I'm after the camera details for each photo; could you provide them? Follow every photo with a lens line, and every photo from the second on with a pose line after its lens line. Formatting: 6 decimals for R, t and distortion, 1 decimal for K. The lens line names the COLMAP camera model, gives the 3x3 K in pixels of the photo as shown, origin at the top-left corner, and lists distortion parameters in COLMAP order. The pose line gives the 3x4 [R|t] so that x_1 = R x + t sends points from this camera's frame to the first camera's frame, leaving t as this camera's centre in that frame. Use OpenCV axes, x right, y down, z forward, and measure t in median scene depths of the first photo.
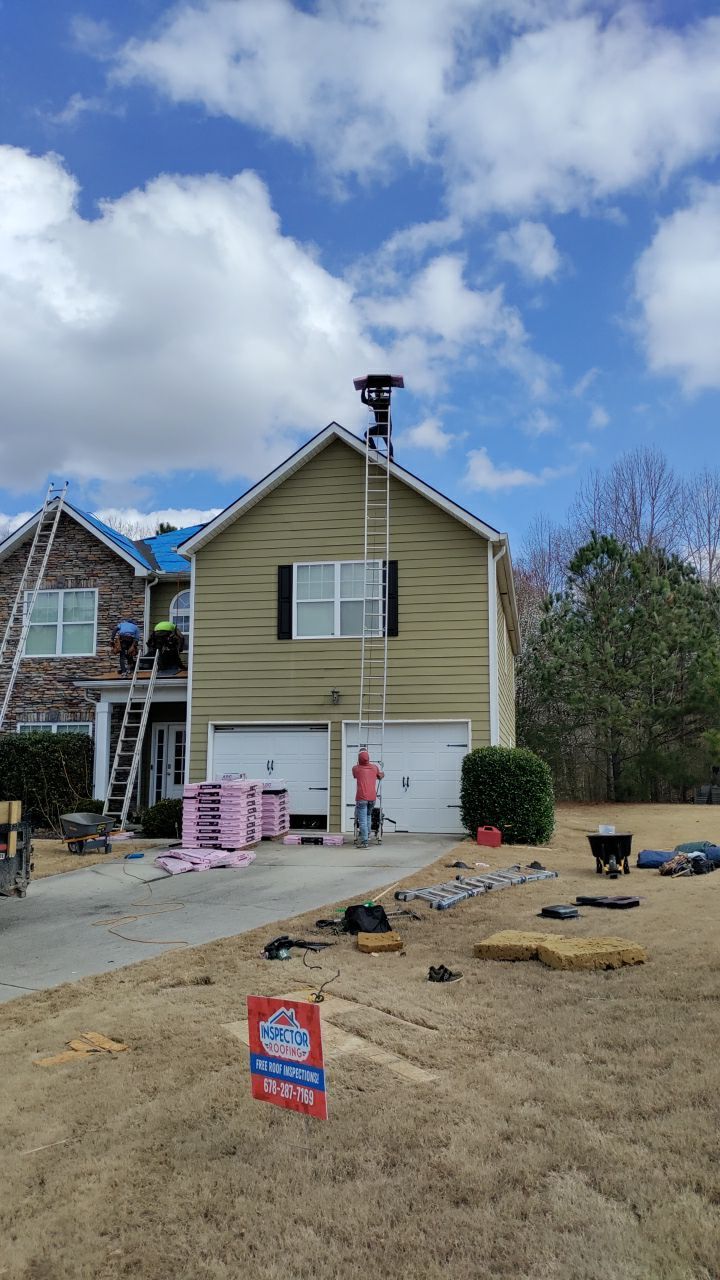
lens RADIAL K [[949.4, 0, 360.0], [0, 949.4, 640.0], [0, 0, 1]] dist [0.052921, -0.005018]
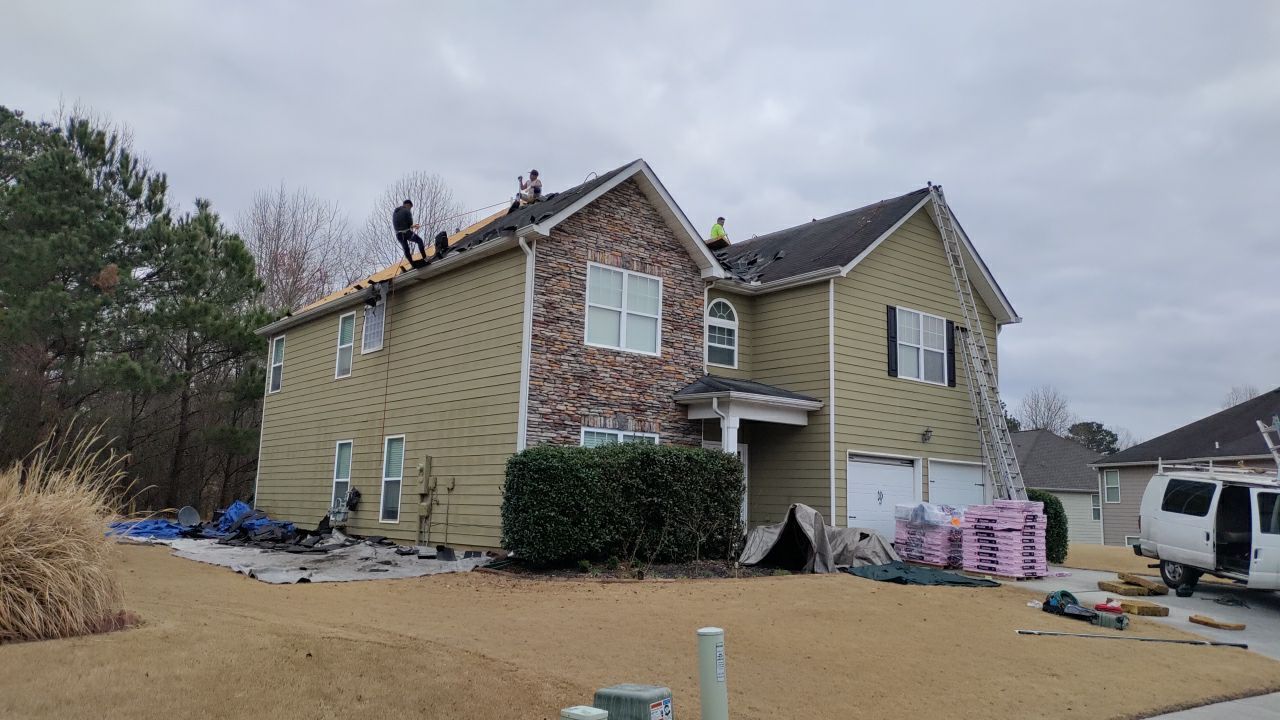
lens RADIAL K [[949.4, 0, 640.0], [0, 949.4, 360.0], [0, 0, 1]] dist [0.052921, -0.005018]
pose [[0.638390, 0.132449, 0.758232, -1.055683], [-0.139073, 0.988719, -0.055619, 0.078370], [-0.757045, -0.069943, 0.649609, 0.520405]]
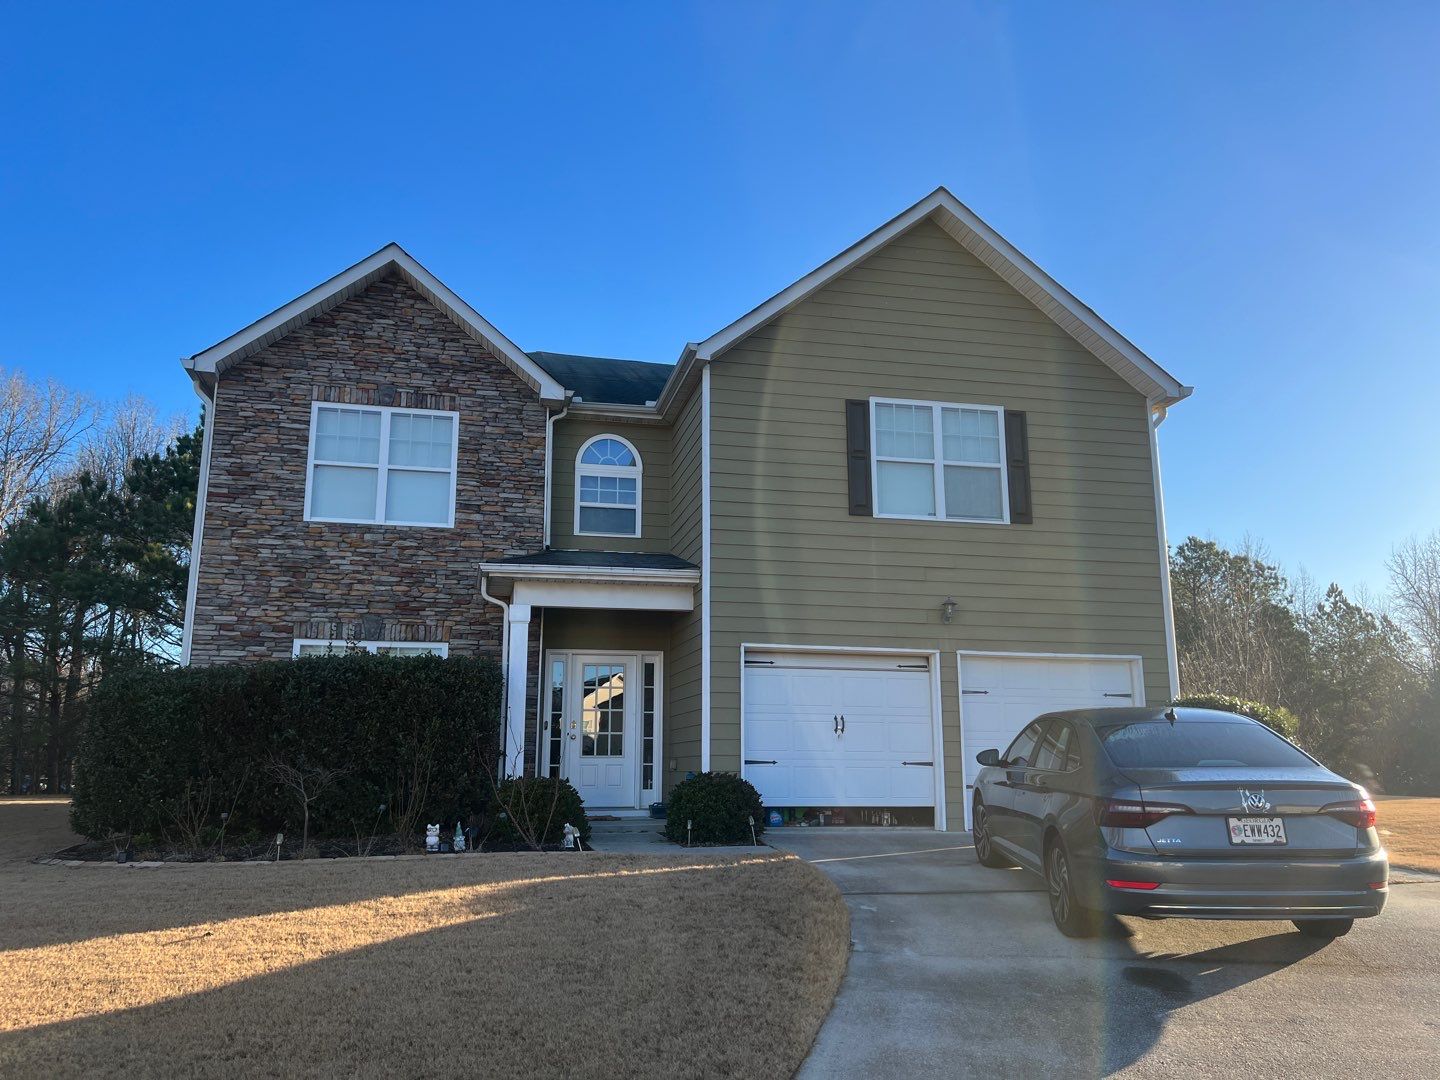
lens RADIAL K [[1134.6, 0, 722.1], [0, 1134.6, 562.1], [0, 0, 1]] dist [0.066366, -0.004551]
pose [[0.918182, 0.075574, 0.388884, -0.445052], [-0.055474, 0.996491, -0.062675, 0.079936], [-0.392256, 0.035974, 0.919152, 0.350536]]
